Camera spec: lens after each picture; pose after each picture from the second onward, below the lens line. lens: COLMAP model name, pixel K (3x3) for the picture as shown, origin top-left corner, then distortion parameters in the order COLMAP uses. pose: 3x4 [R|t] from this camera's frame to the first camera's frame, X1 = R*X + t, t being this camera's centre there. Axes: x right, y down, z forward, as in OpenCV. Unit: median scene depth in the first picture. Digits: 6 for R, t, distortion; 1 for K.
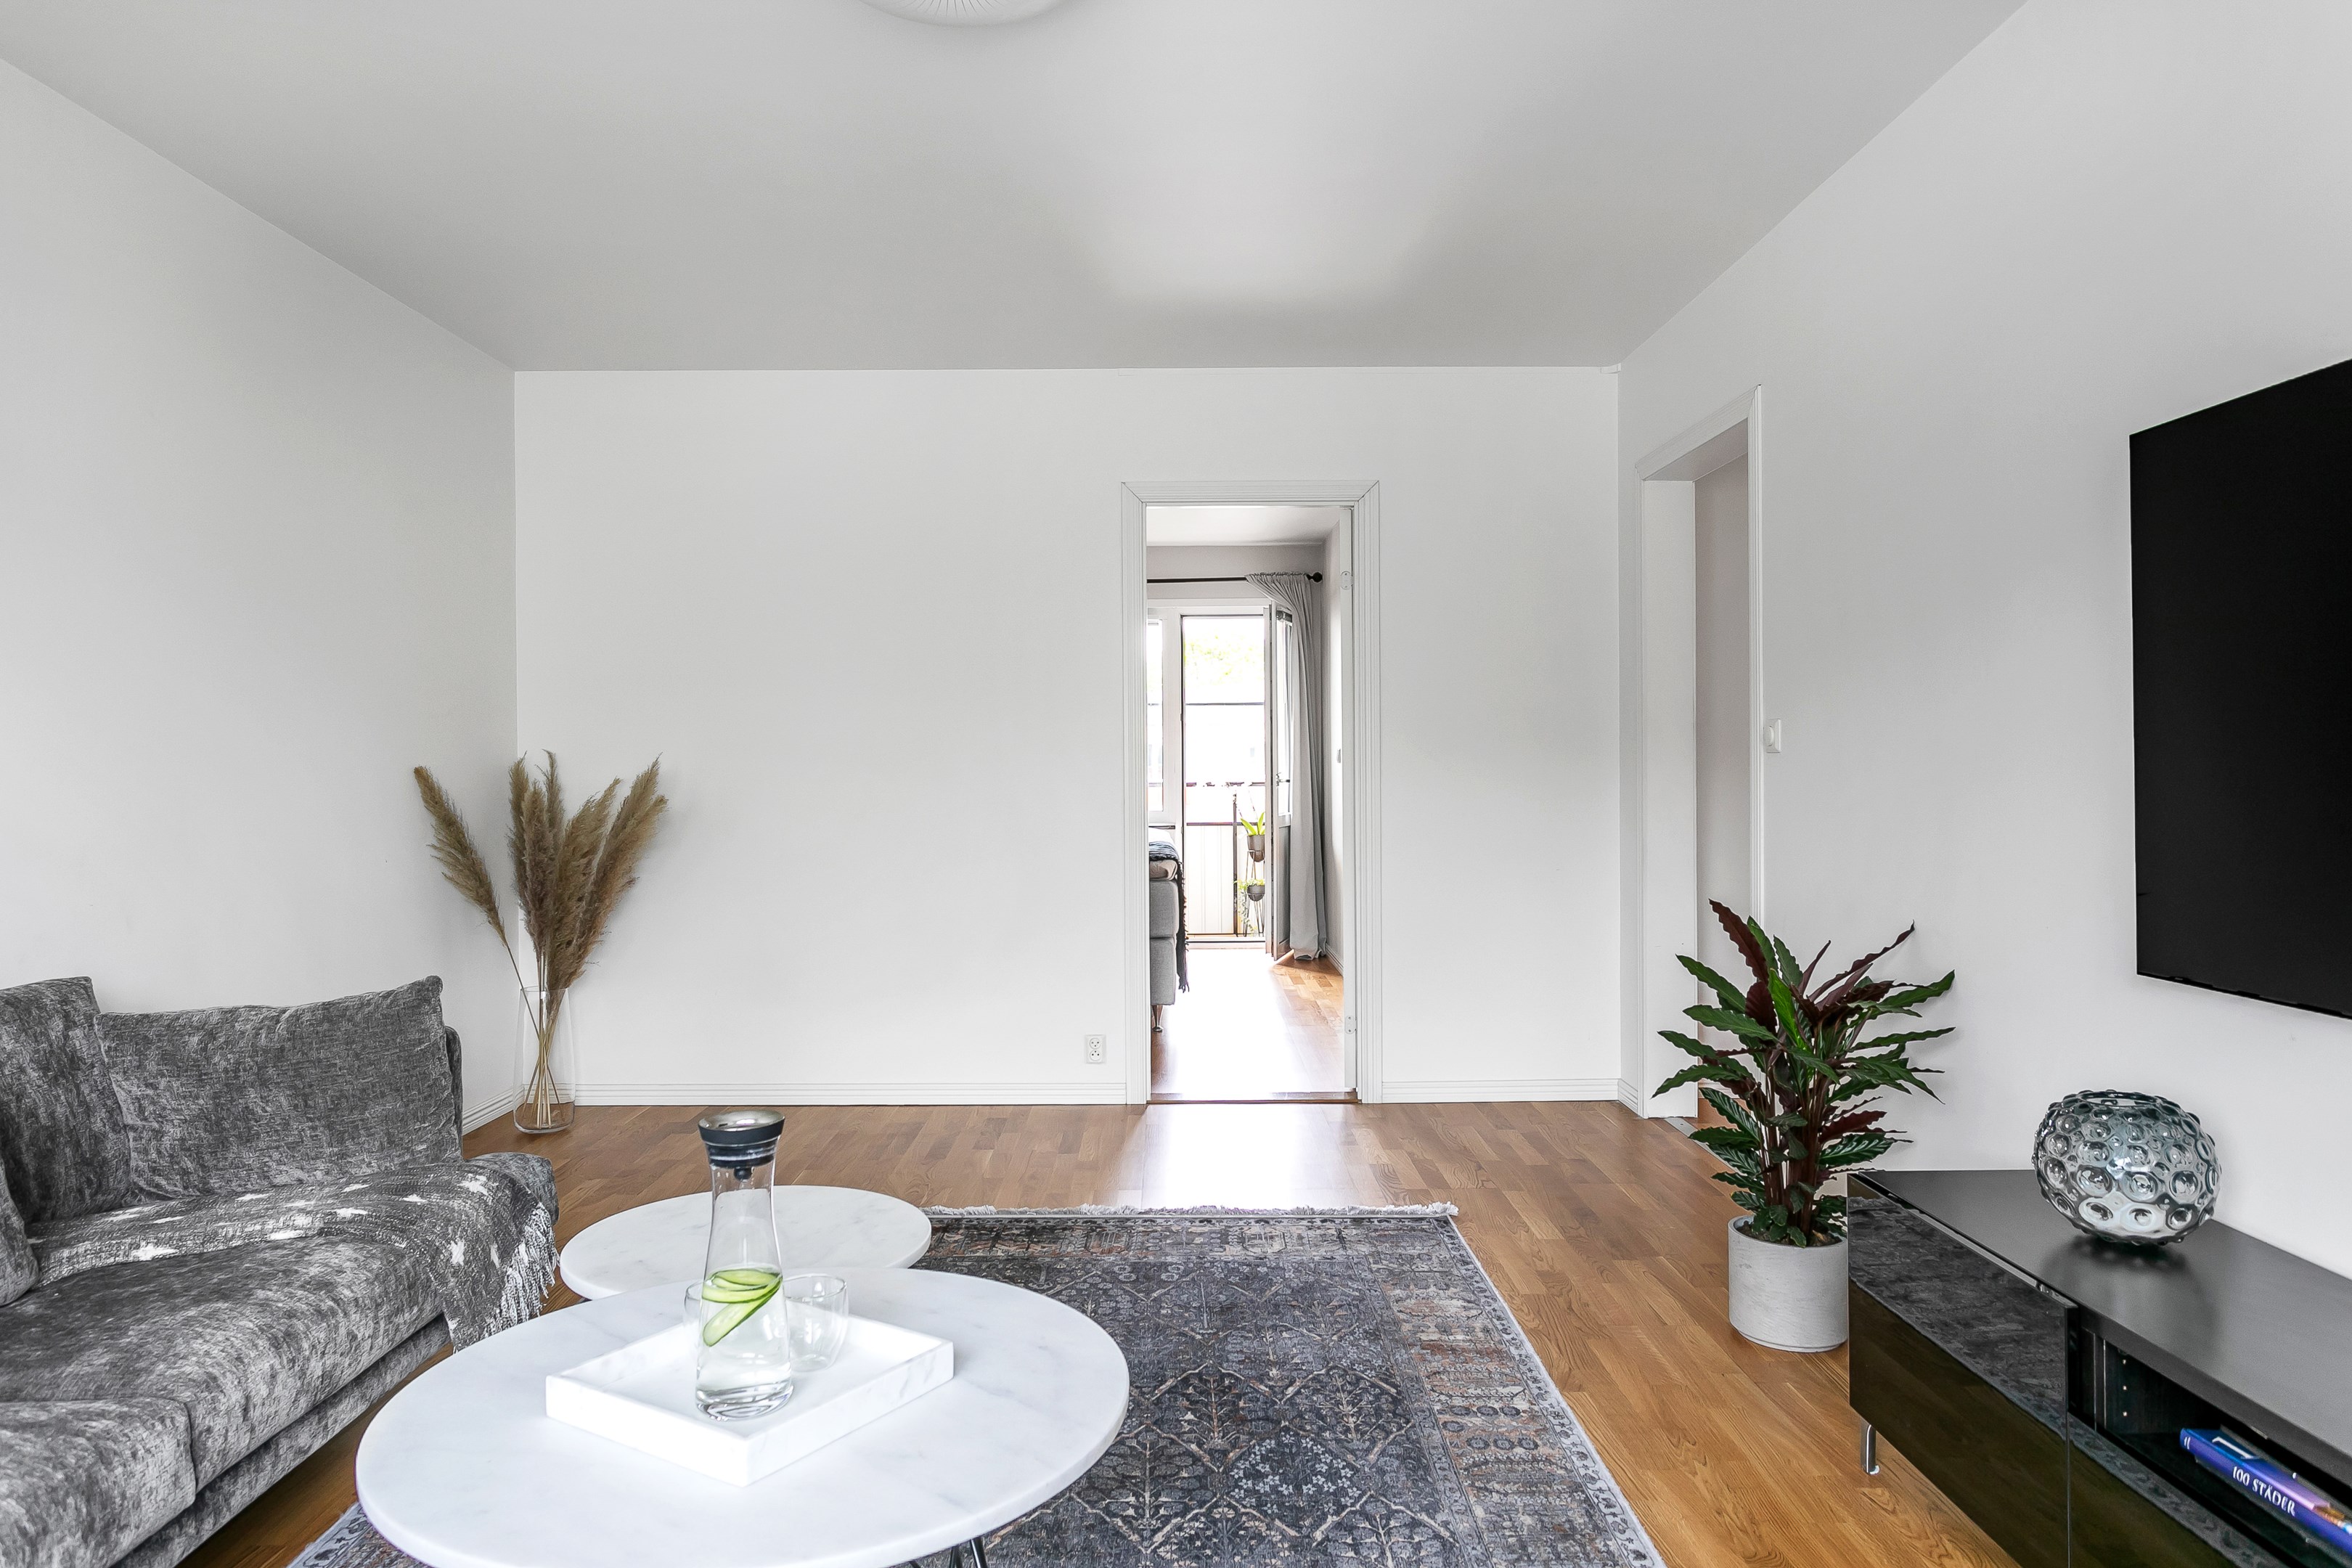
lens RADIAL K [[1461.8, 0, 1174.5], [0, 1461.8, 717.6], [0, 0, 1]] dist [0.003310, 0.002480]
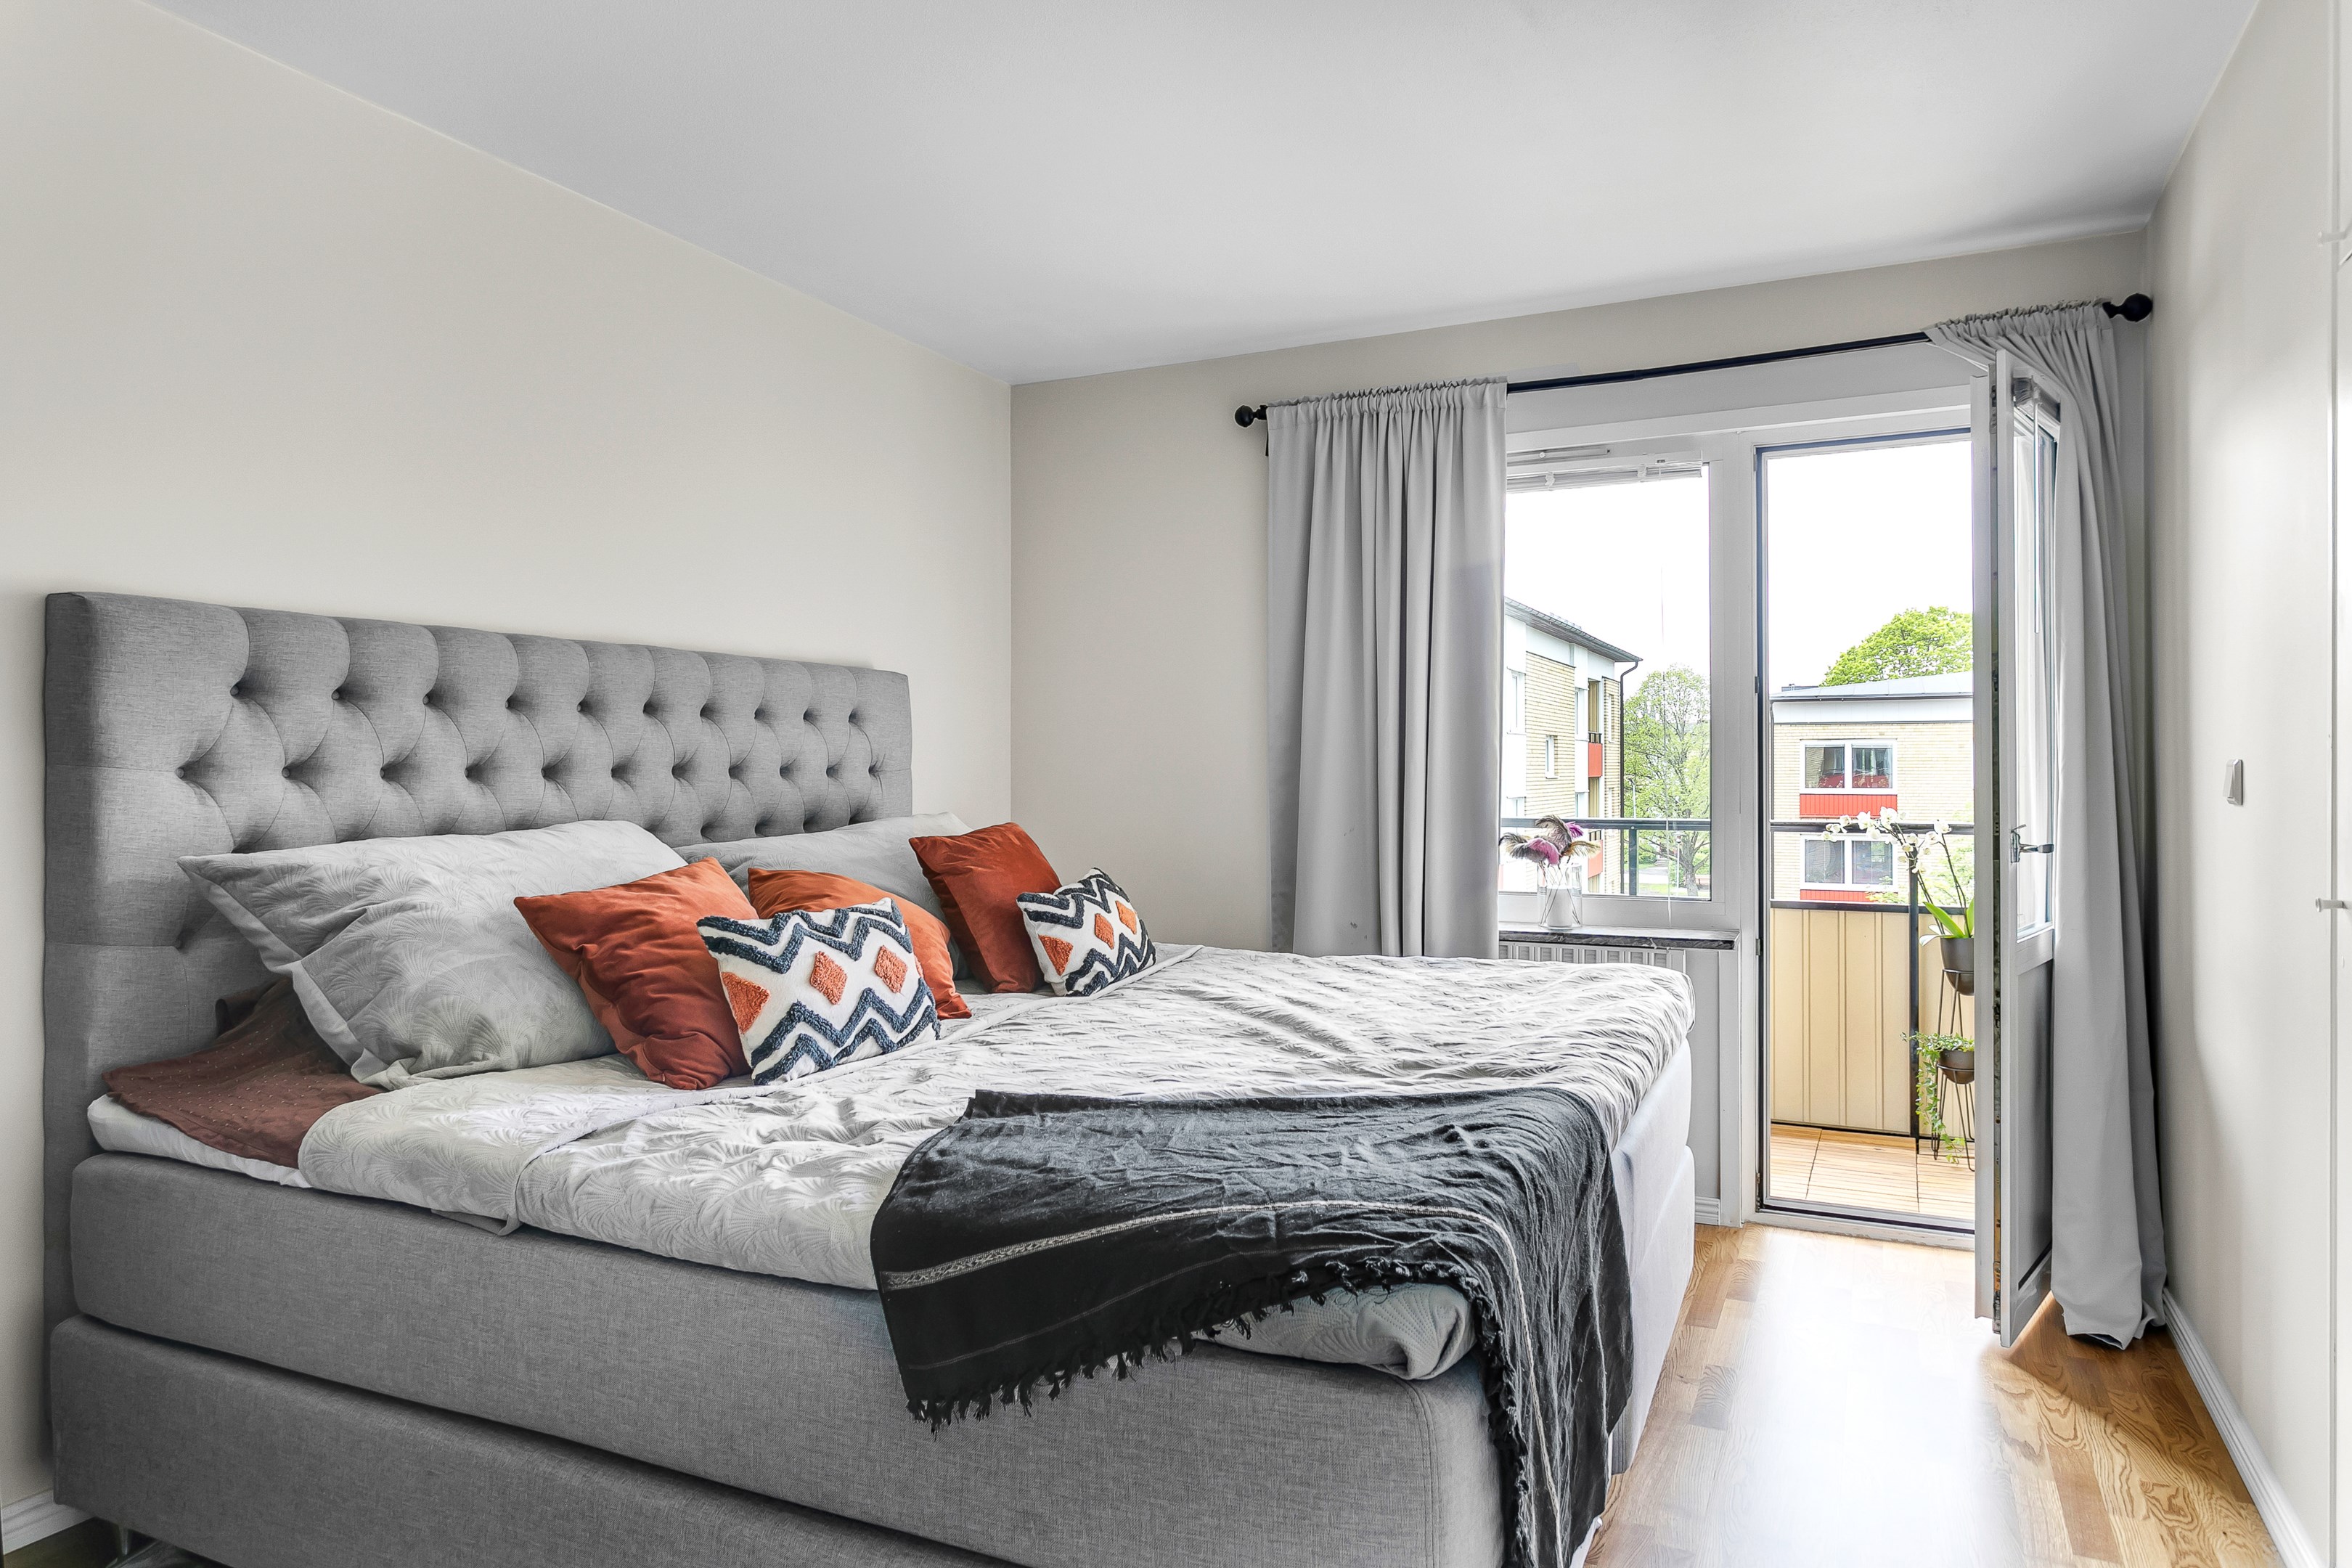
lens RADIAL K [[1523.1, 0, 1176.0], [0, 1523.1, 784.0], [0, 0, 1]] dist [-0.001722, 0.005249]
pose [[0.906149, 0.002436, -0.422952, 0.041110], [0.016044, 0.999066, 0.040127, 0.010544], [0.422655, -0.043147, 0.905263, 0.561544]]
